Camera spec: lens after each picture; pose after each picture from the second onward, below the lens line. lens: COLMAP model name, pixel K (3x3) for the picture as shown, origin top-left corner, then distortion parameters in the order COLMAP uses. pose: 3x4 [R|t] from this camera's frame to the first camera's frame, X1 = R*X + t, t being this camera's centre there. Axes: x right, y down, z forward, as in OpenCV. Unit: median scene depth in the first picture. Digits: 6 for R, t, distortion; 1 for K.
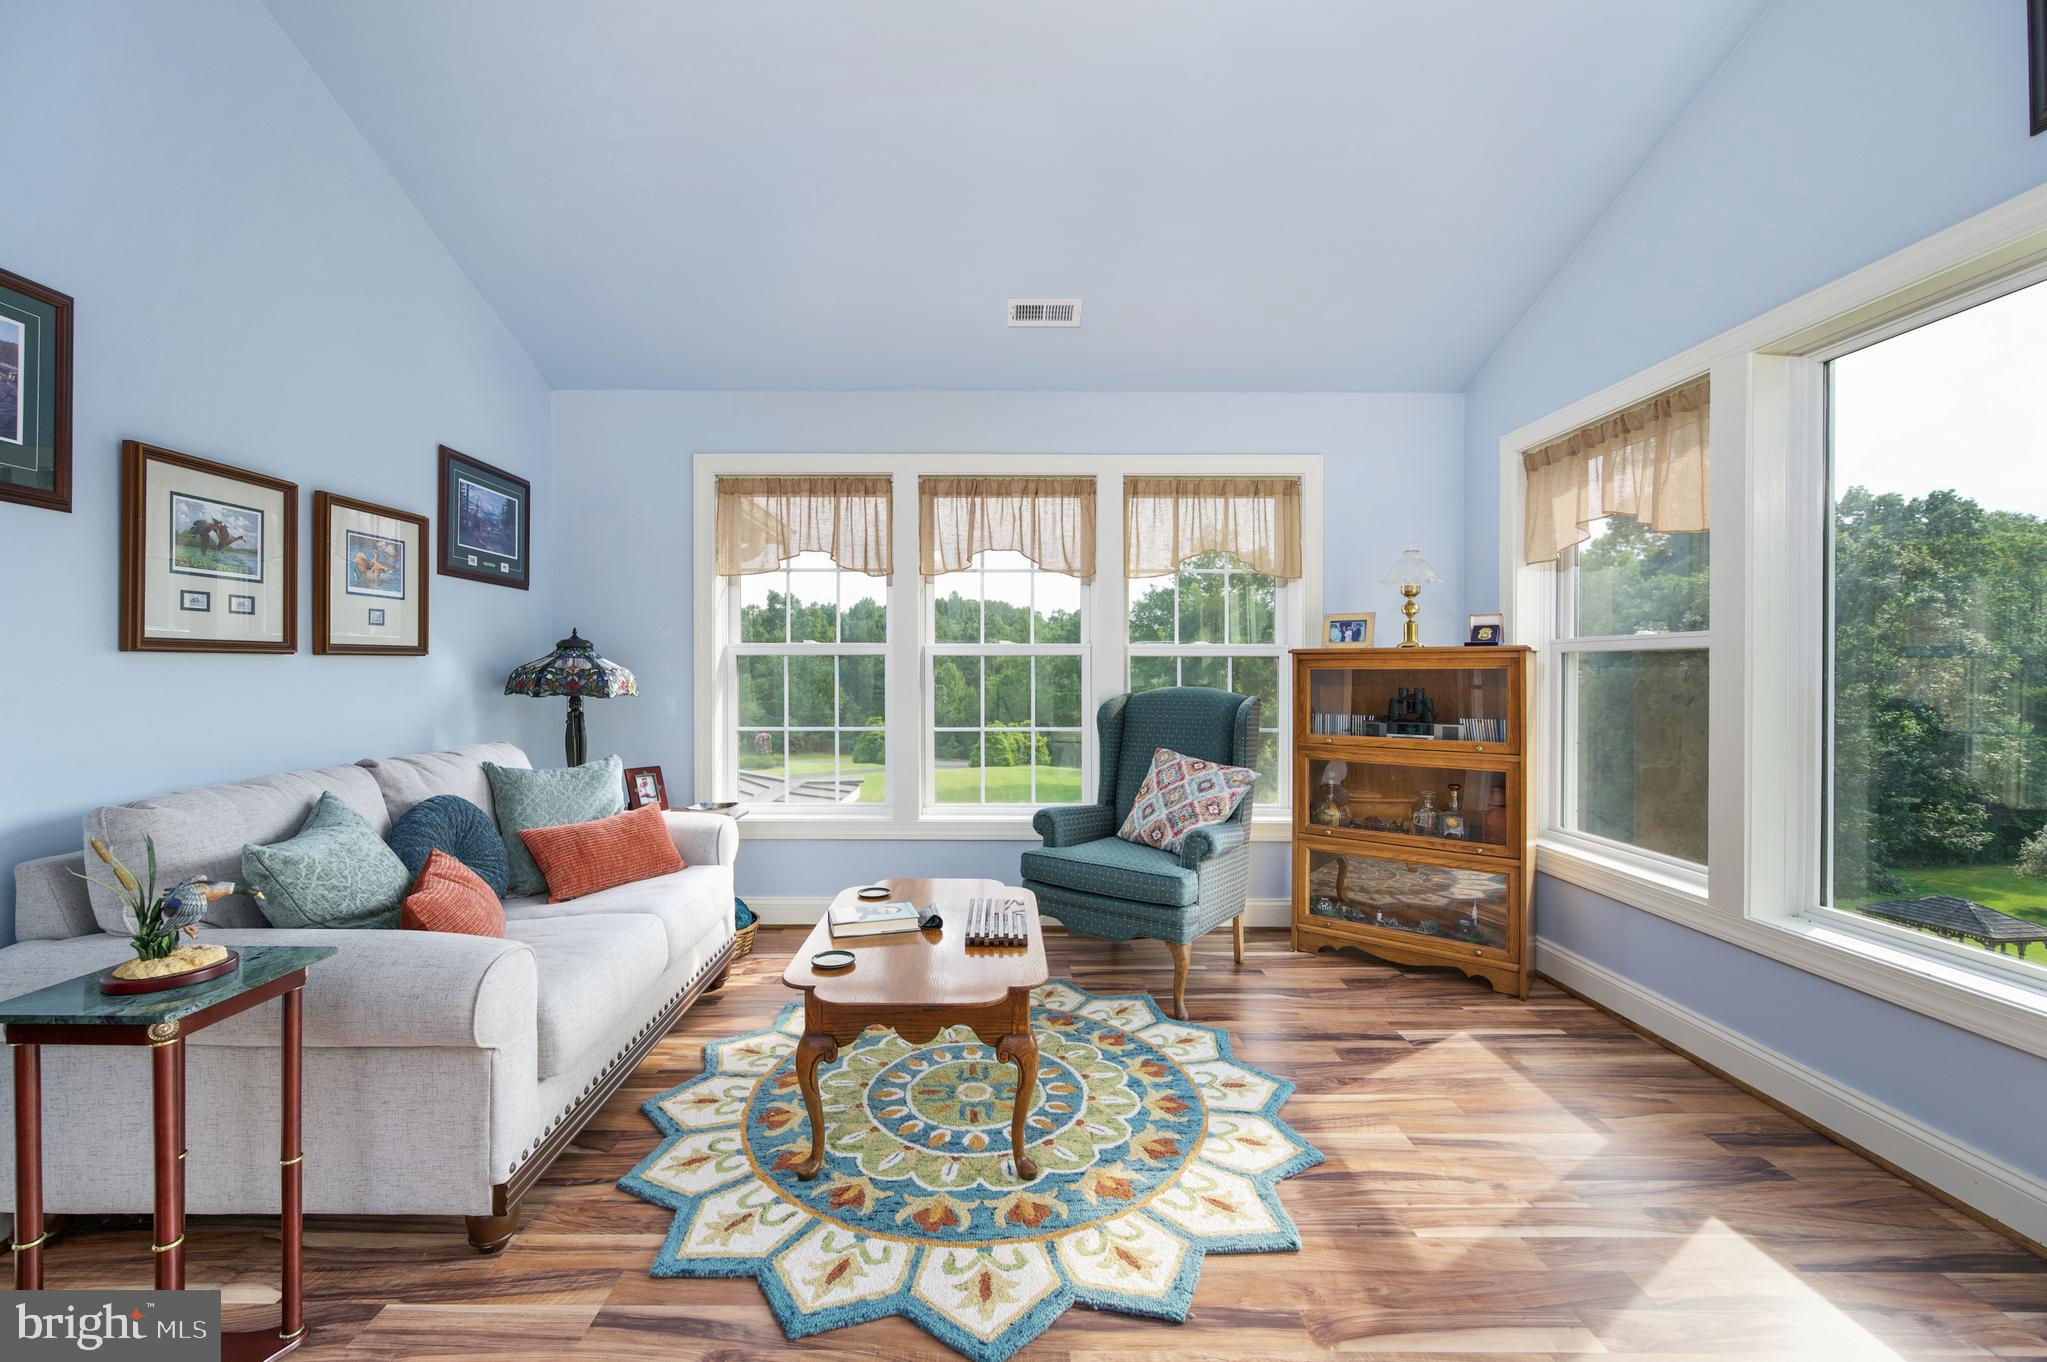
lens RADIAL K [[823.4, 0, 1004.1], [0, 823.4, 675.8], [0, 0, 1]] dist [-0.001176, 0.000001]
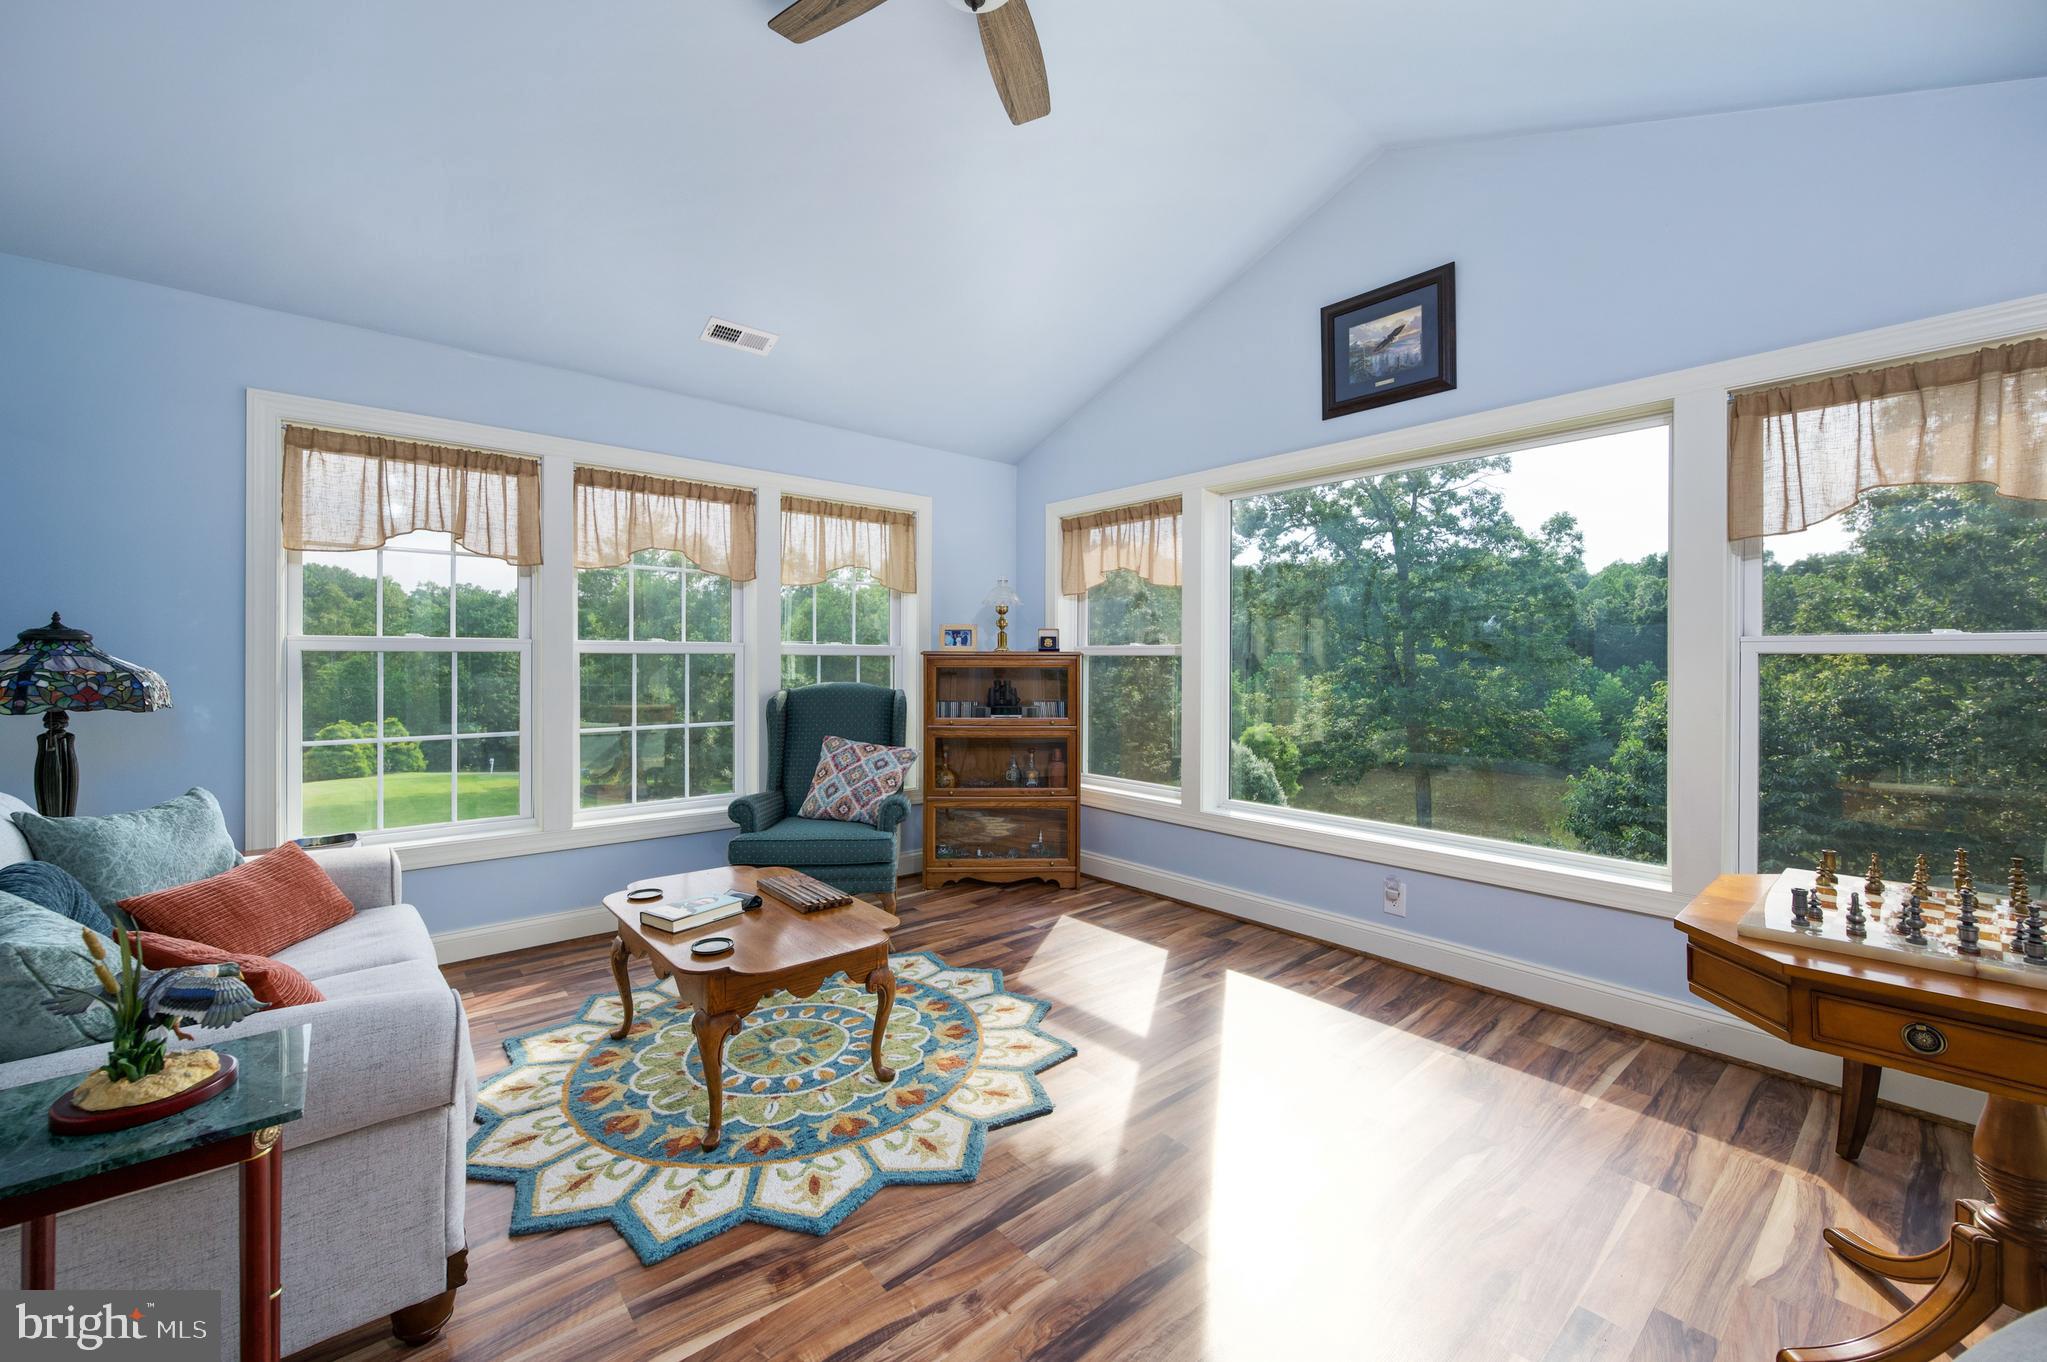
lens RADIAL K [[805.9, 0, 1022.7], [0, 805.9, 659.3], [0, 0, 1]] dist [-0.001059, 0.000017]
pose [[0.760457, 0.002045, 0.649385, -0.435231], [-0.000095, 0.999995, -0.003039, -0.020878], [-0.649388, 0.002249, 0.760454, -0.050838]]
